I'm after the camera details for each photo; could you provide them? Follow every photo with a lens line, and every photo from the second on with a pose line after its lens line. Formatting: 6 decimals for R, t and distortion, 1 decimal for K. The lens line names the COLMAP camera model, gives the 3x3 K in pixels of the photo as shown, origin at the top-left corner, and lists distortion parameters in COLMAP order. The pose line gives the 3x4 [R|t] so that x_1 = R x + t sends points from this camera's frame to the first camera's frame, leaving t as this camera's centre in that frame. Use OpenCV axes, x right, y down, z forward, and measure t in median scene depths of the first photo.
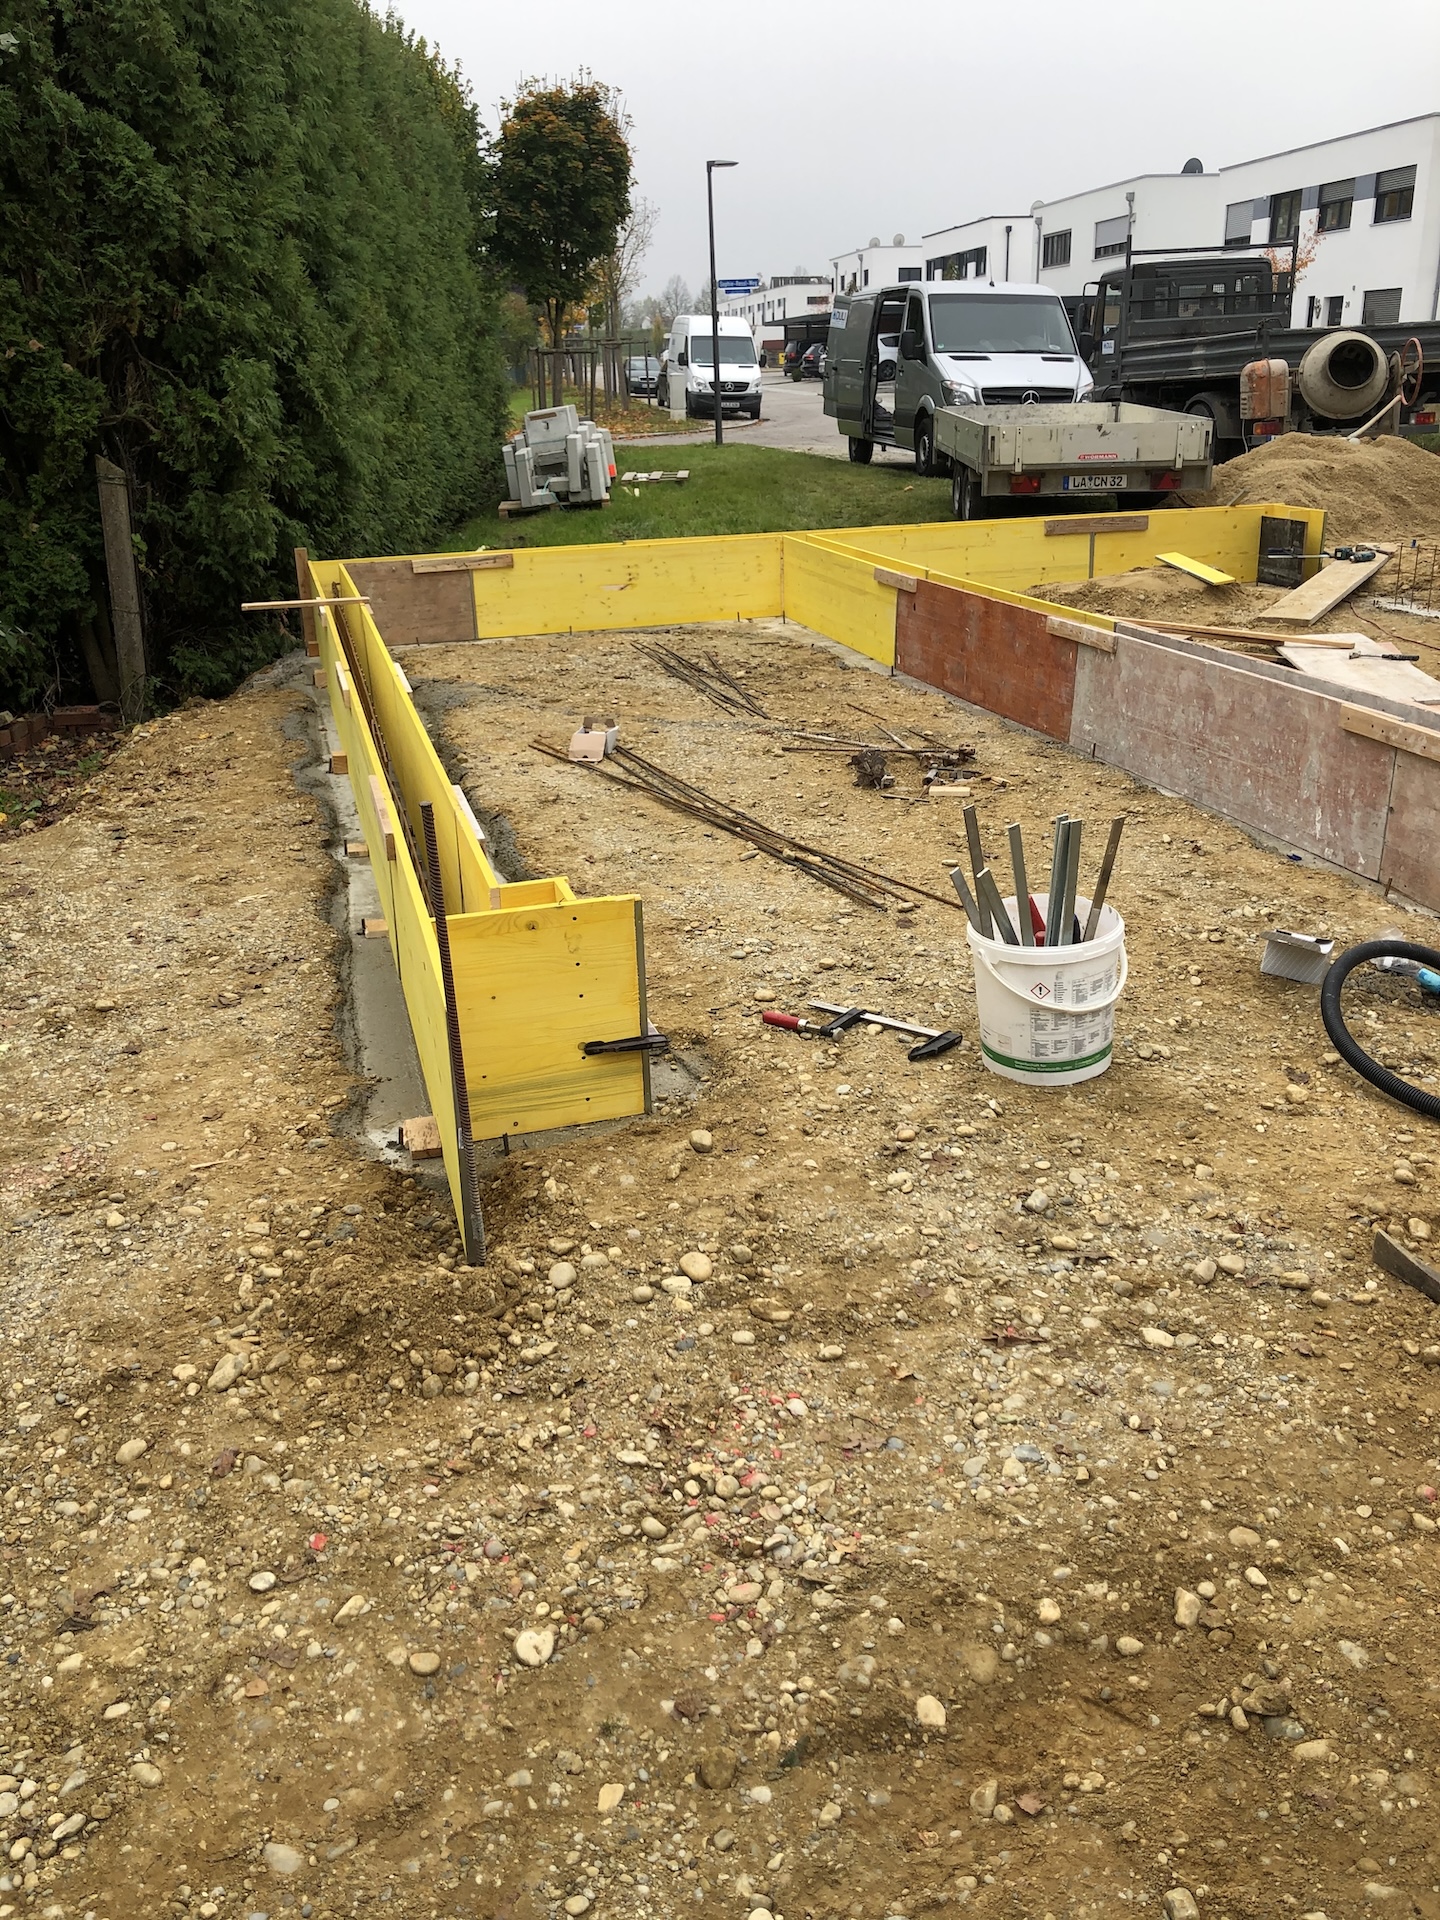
lens RADIAL K [[1592.0, 0, 732.1], [0, 1592.0, 928.3], [0, 0, 1]] dist [0.061051, -0.055789]
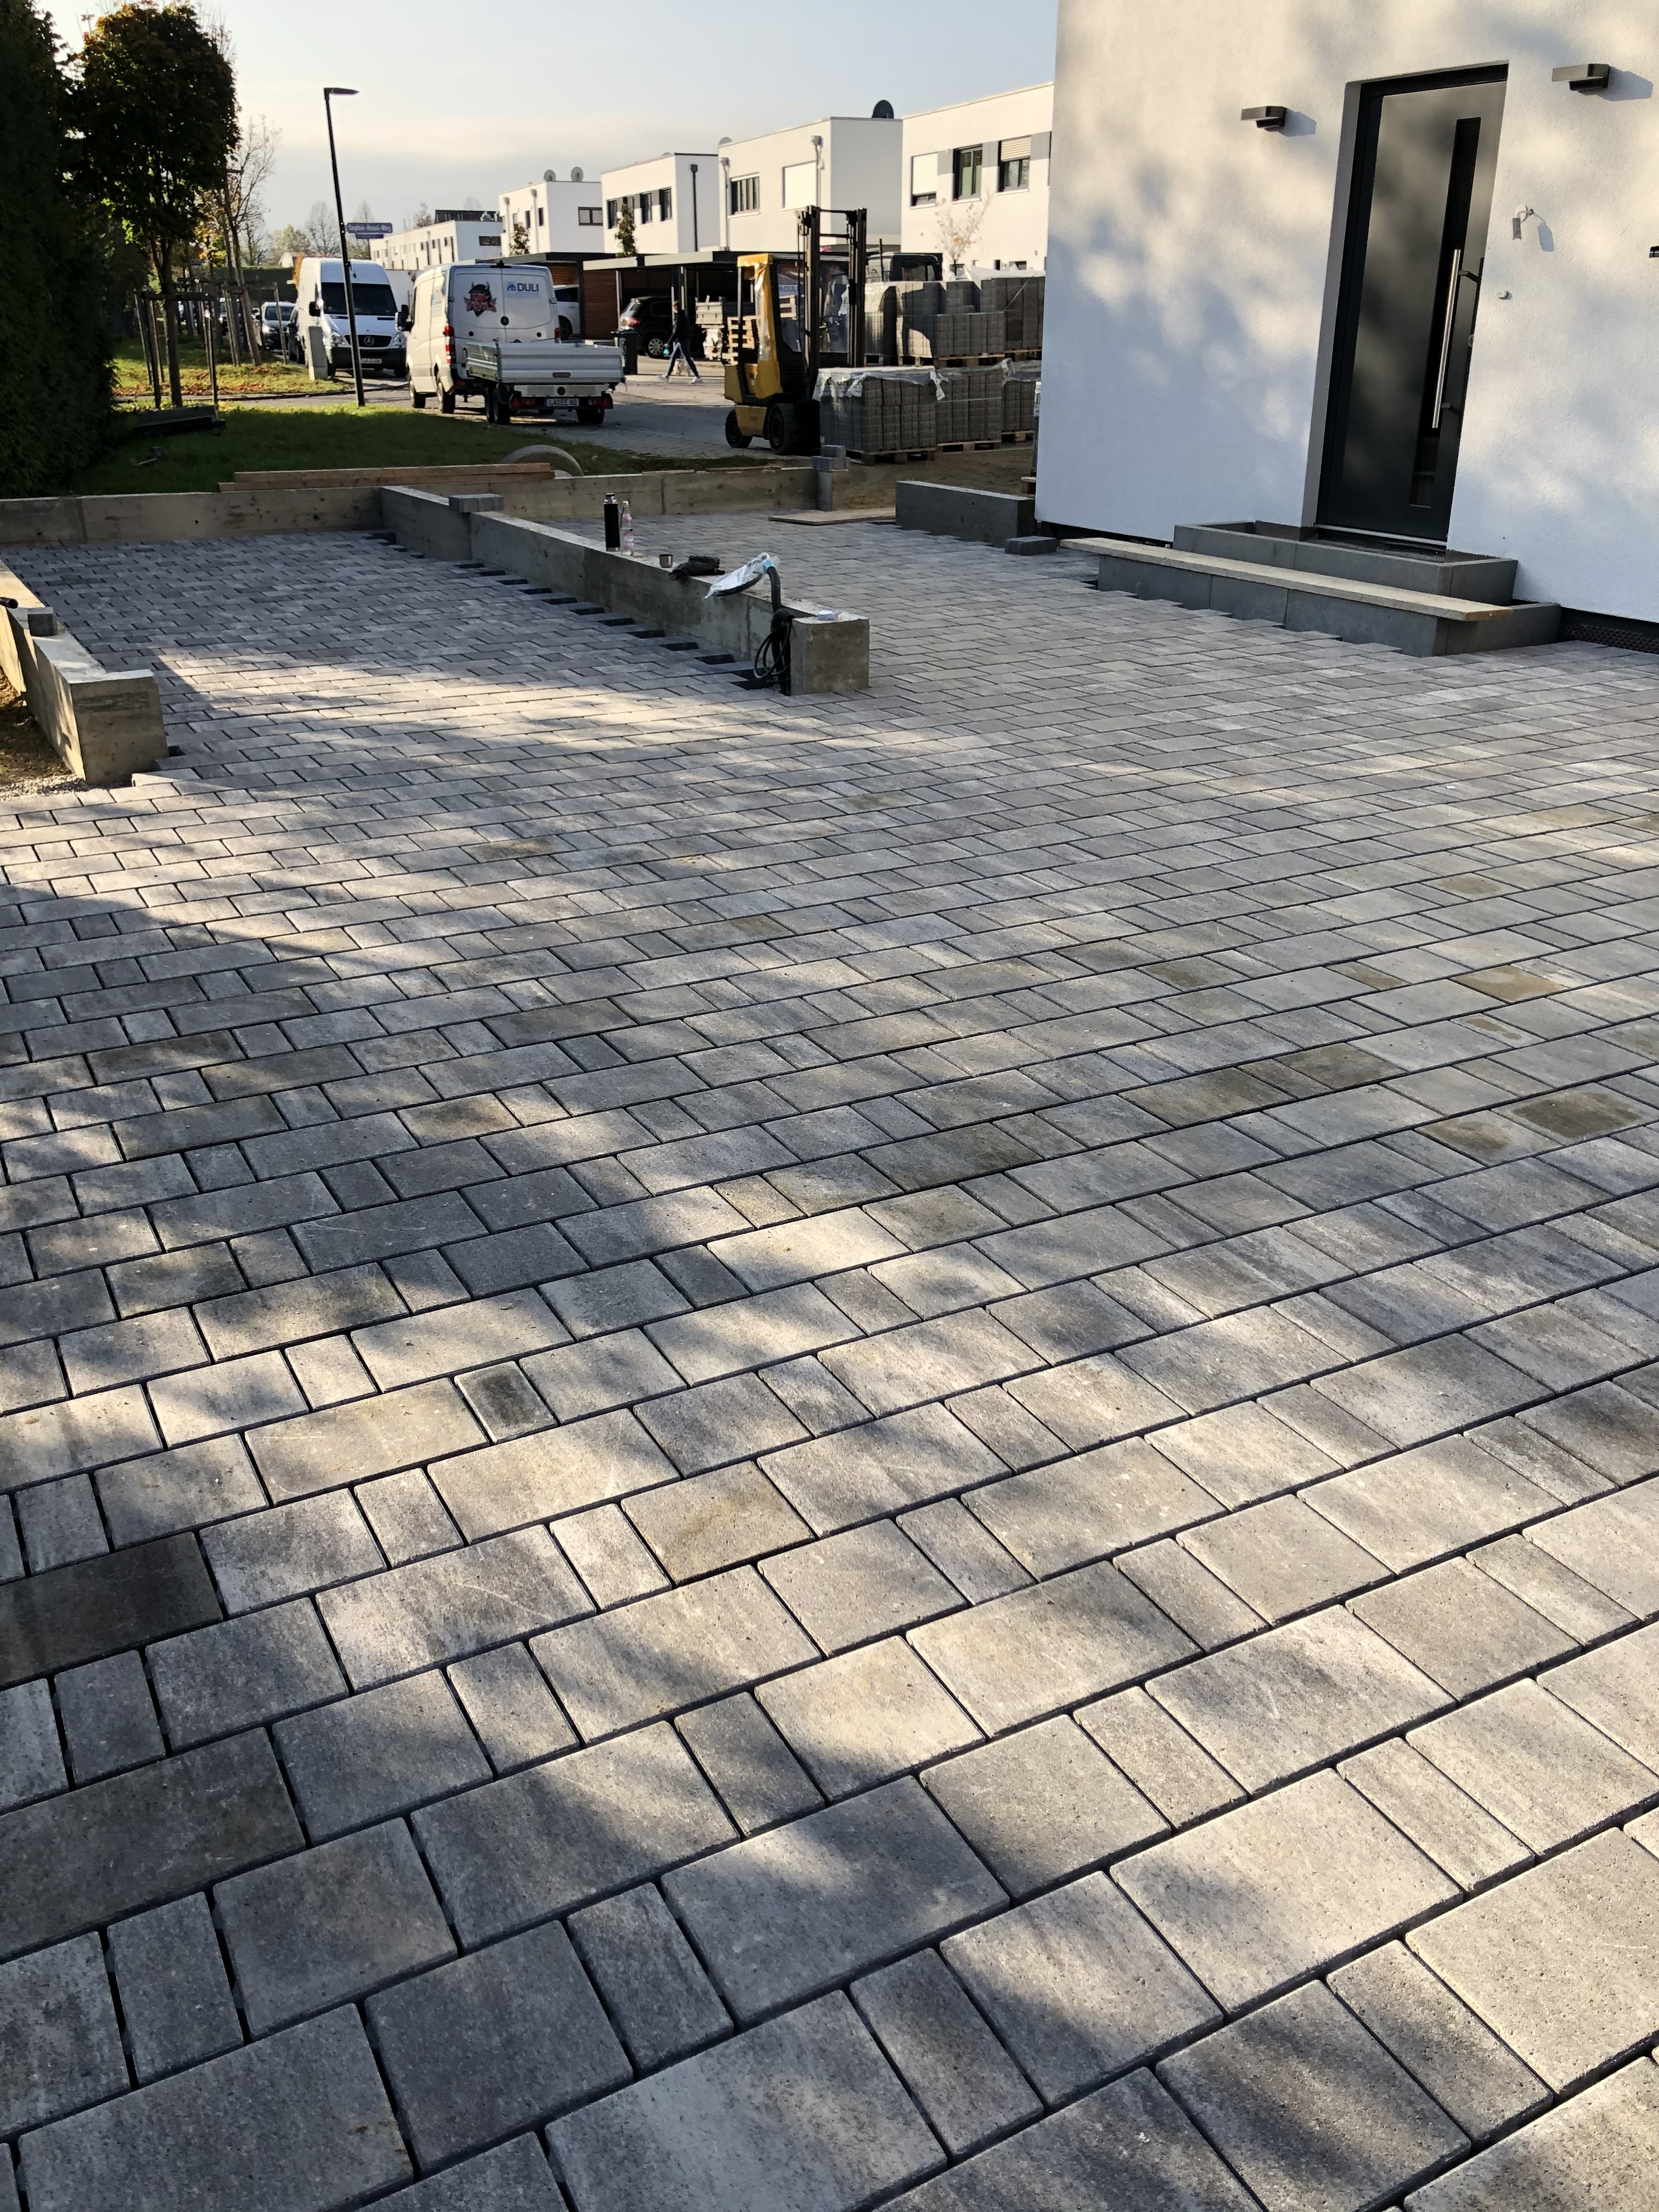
lens RADIAL K [[1834.1, 0, 831.0], [0, 1834.1, 1100.3], [0, 0, 1]] dist [0.061051, -0.055789]
pose [[0.977760, -0.062426, 0.200219, 0.137045], [0.050234, 0.996593, 0.065409, 0.302792], [-0.203620, -0.053897, 0.977565, -0.890377]]
